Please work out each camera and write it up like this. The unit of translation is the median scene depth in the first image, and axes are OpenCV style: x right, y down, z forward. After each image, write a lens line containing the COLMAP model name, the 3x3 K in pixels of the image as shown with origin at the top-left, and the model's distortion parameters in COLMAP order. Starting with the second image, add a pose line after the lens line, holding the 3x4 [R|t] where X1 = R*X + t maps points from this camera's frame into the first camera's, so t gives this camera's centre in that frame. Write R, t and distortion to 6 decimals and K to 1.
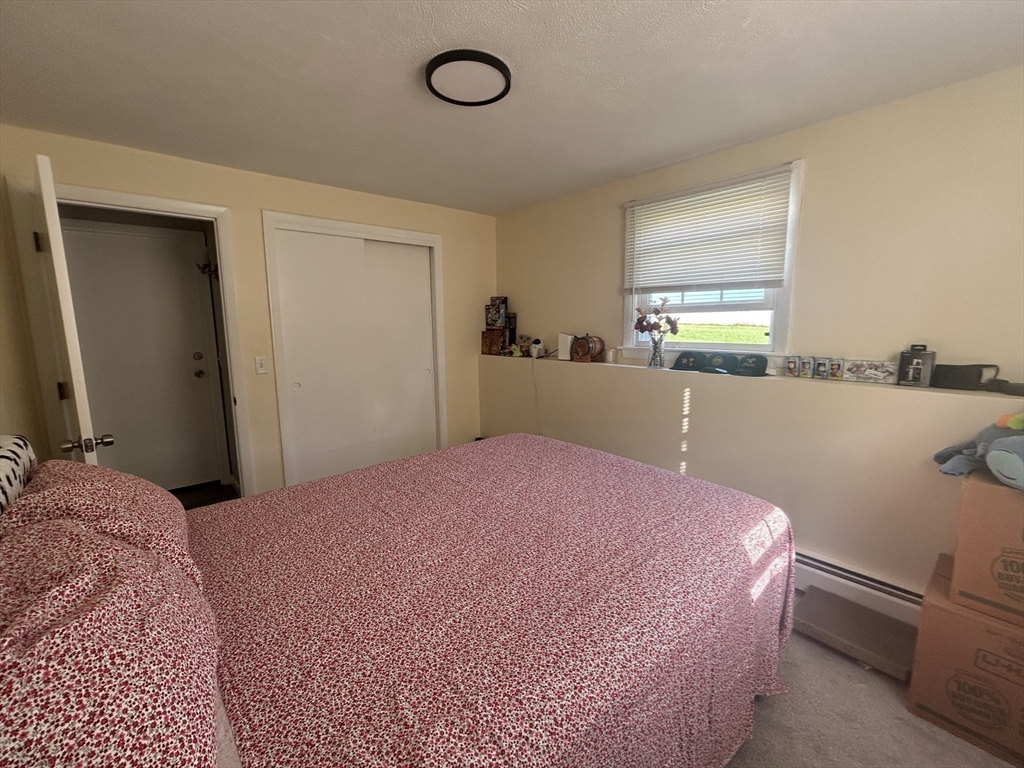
lens RADIAL K [[442.6, 0, 512.0], [0, 442.6, 384.0], [0, 0, 1]] dist [-0.000389, -0.000039]
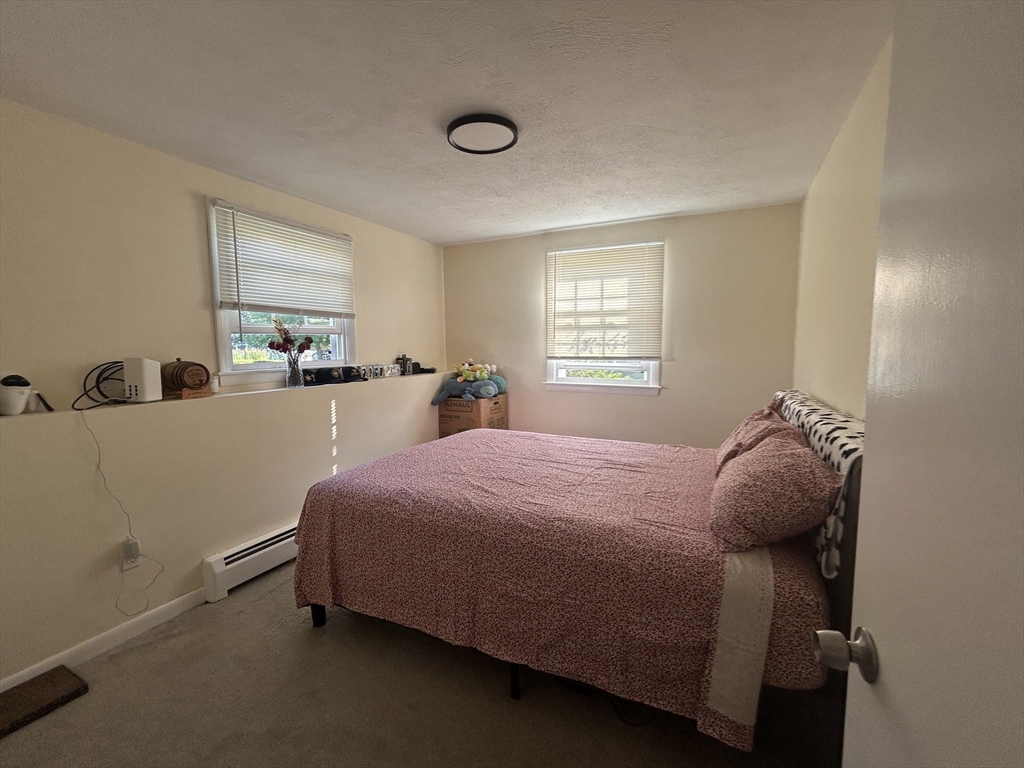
lens RADIAL K [[442.6, 0, 512.0], [0, 442.6, 384.0], [0, 0, 1]] dist [-0.000389, -0.000039]
pose [[-0.373573, -0.072129, 0.924792, -0.814373], [0.134703, 0.982186, 0.131019, -0.115452], [-0.917768, 0.173517, -0.357202, 0.946264]]
